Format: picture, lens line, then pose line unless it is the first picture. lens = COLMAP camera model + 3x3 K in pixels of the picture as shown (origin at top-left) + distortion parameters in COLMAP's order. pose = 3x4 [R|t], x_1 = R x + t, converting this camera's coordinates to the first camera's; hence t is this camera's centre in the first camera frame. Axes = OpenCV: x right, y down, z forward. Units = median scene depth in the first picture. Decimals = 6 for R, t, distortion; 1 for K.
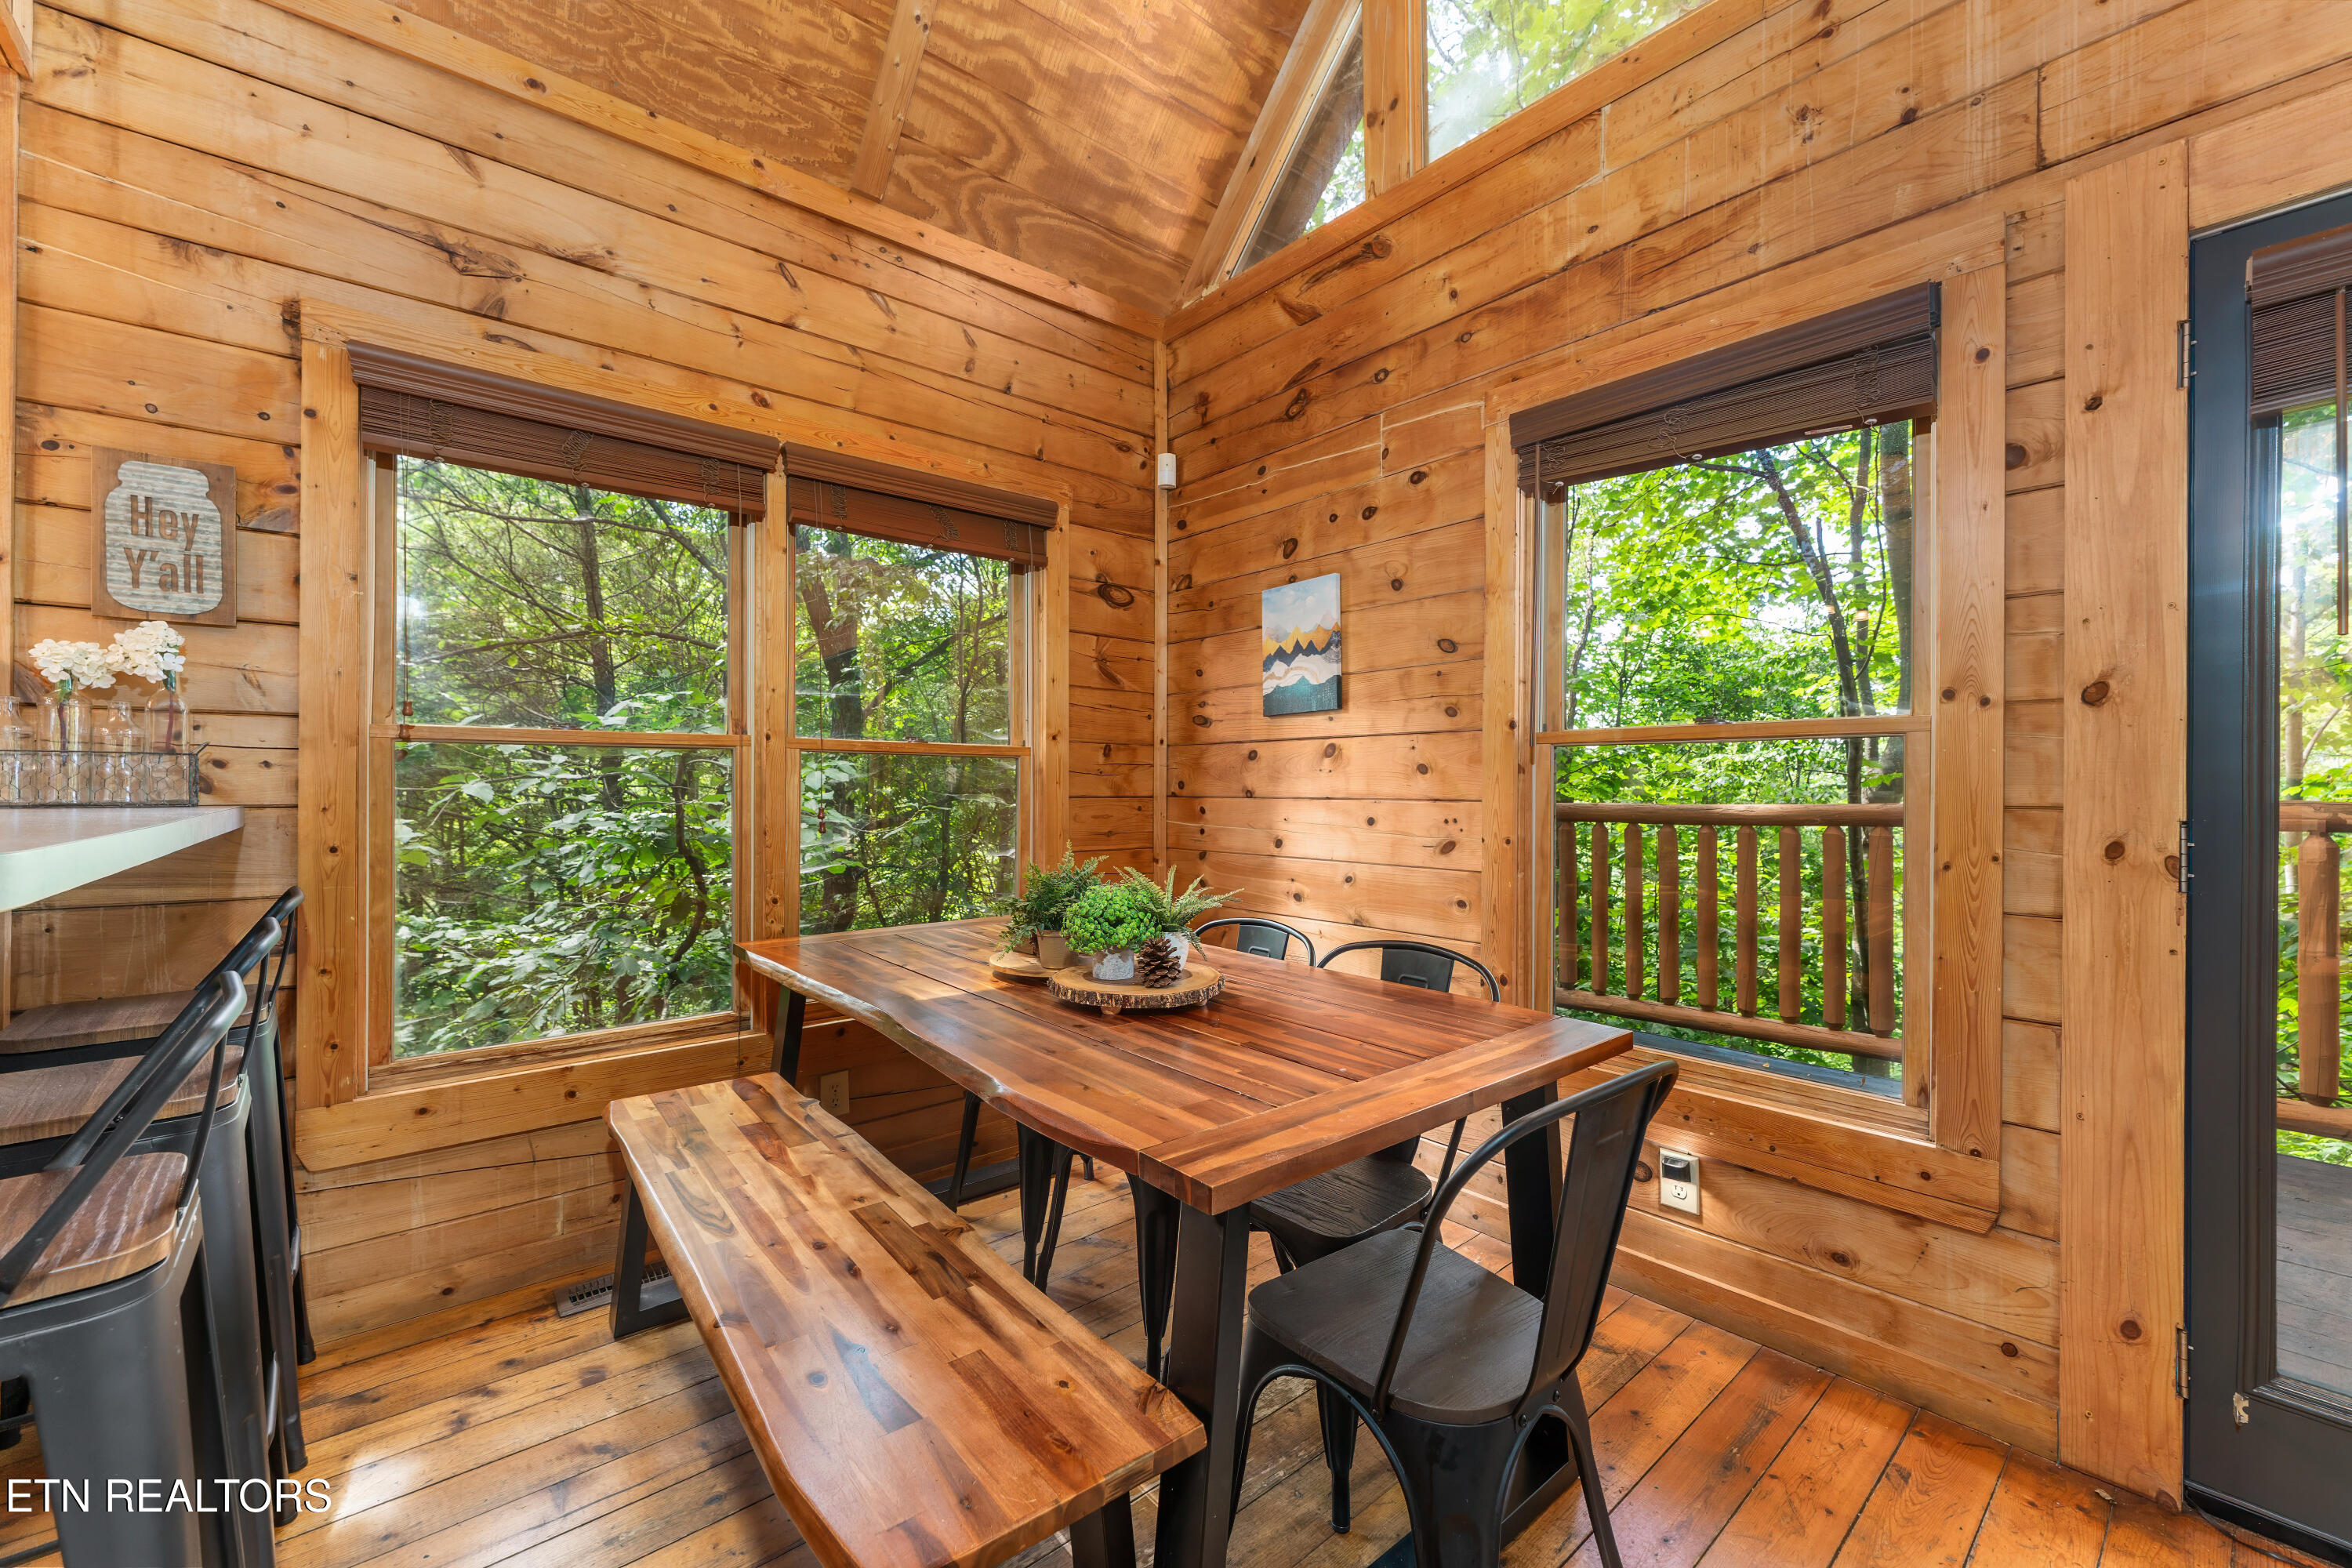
lens RADIAL K [[941.6, 0, 1169.3], [0, 941.6, 786.5], [0, 0, 1]] dist [-0.000090, -0.000816]
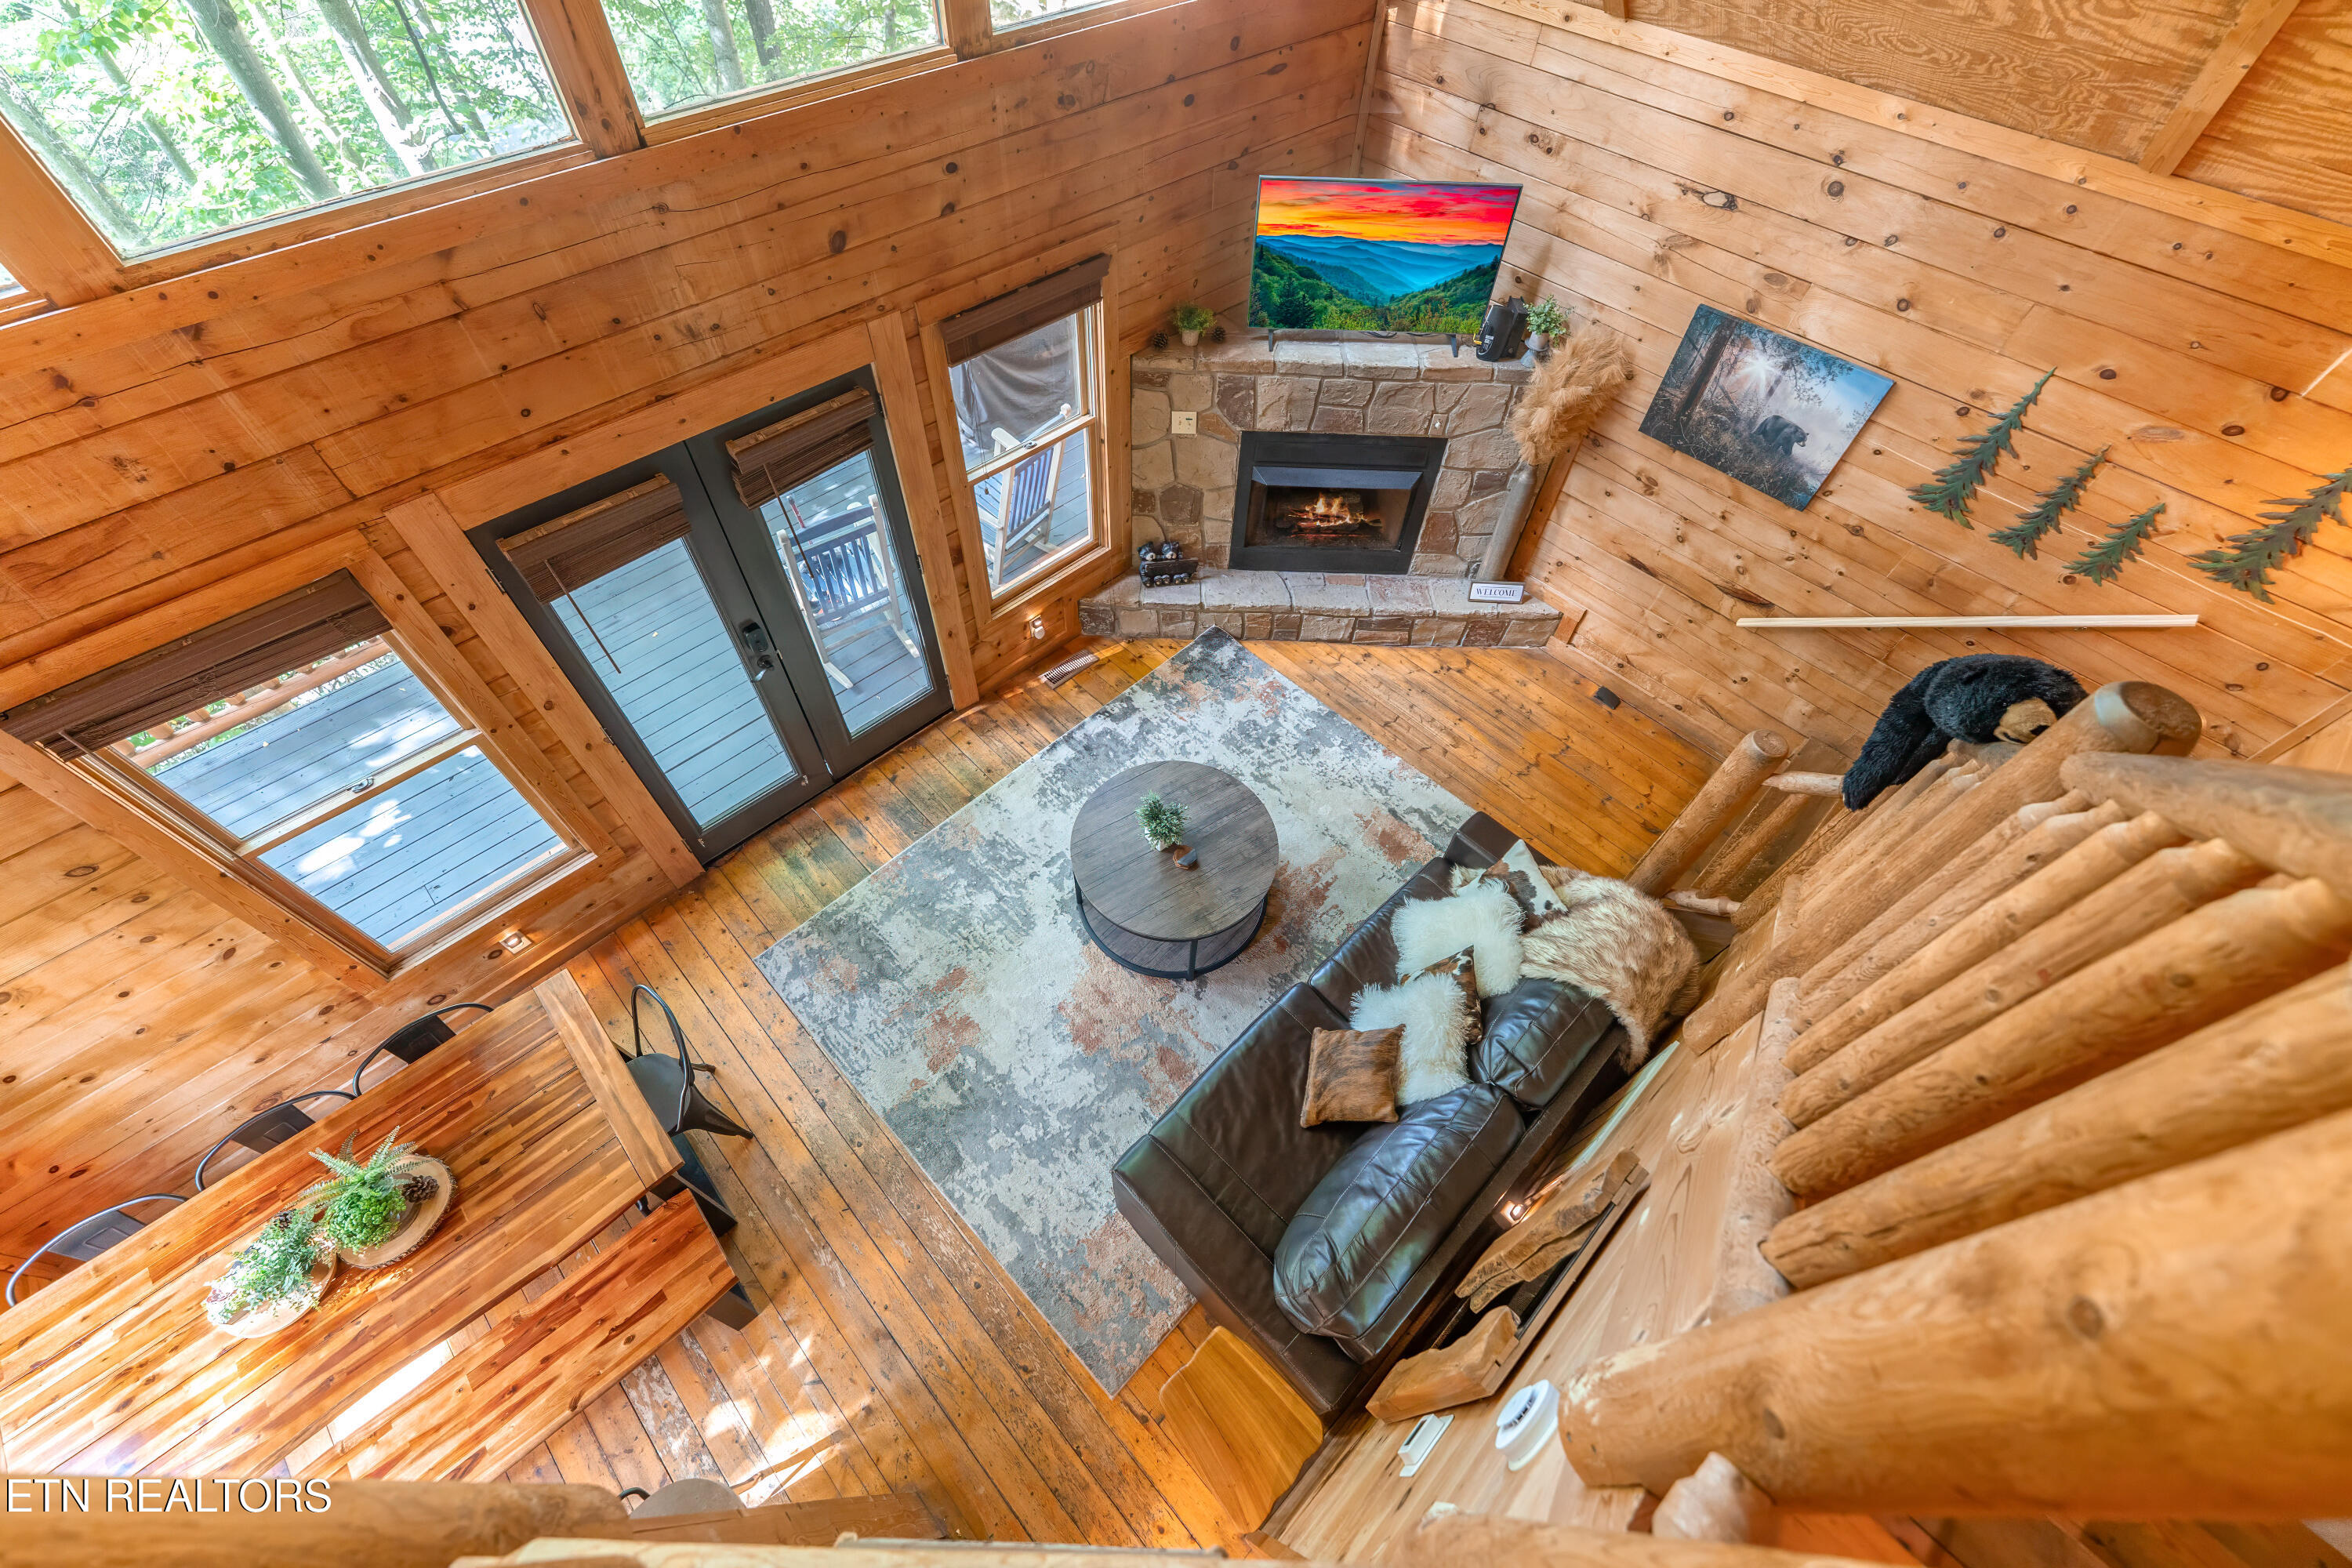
lens RADIAL K [[941.6, 0, 1169.3], [0, 941.6, 786.5], [0, 0, 1]] dist [-0.000090, -0.000816]
pose [[-0.064174, -0.807997, 0.585682, -0.453931], [-0.025170, 0.588015, 0.808458, -1.476119], [-0.997621, 0.037141, -0.058073, -0.258816]]
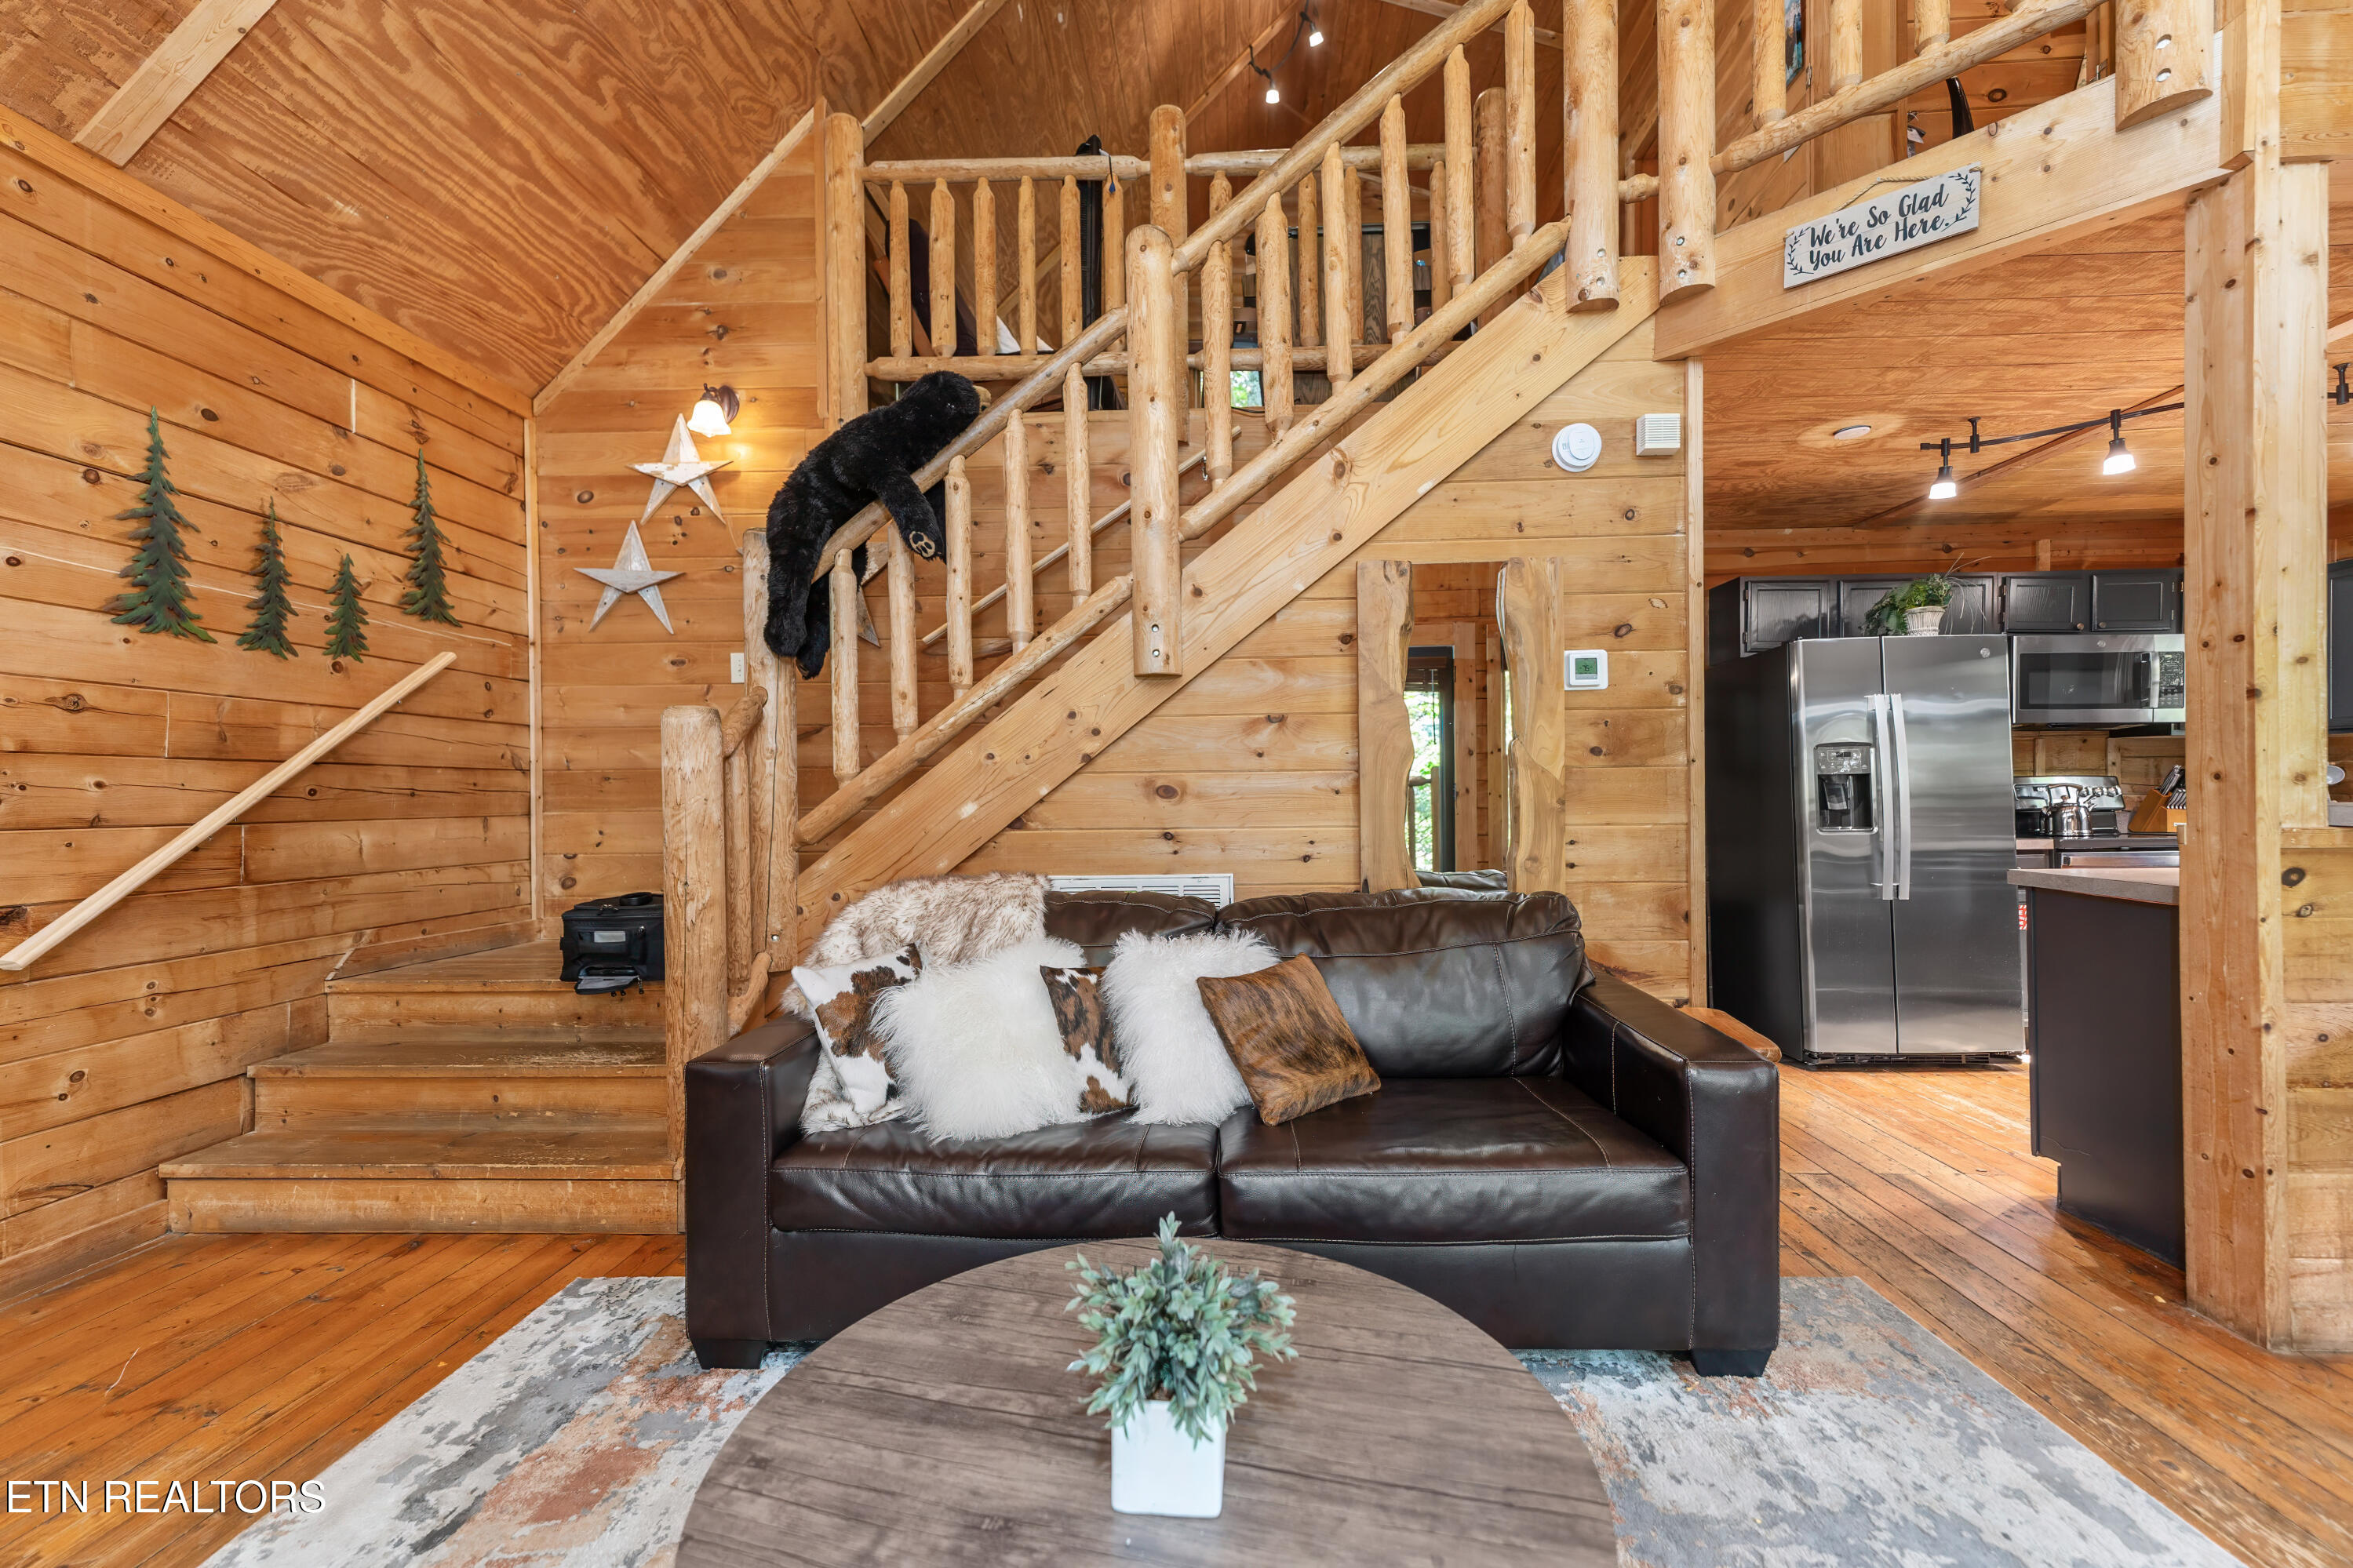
lens RADIAL K [[957.2, 0, 1198.2], [0, 957.2, 791.3], [0, 0, 1]] dist [0.010069, -0.000122]
pose [[-0.675978, 0.006480, -0.736894, 1.090933], [0.011959, 0.999926, -0.002177, -0.007496], [0.736825, -0.010284, -0.676005, 0.006015]]
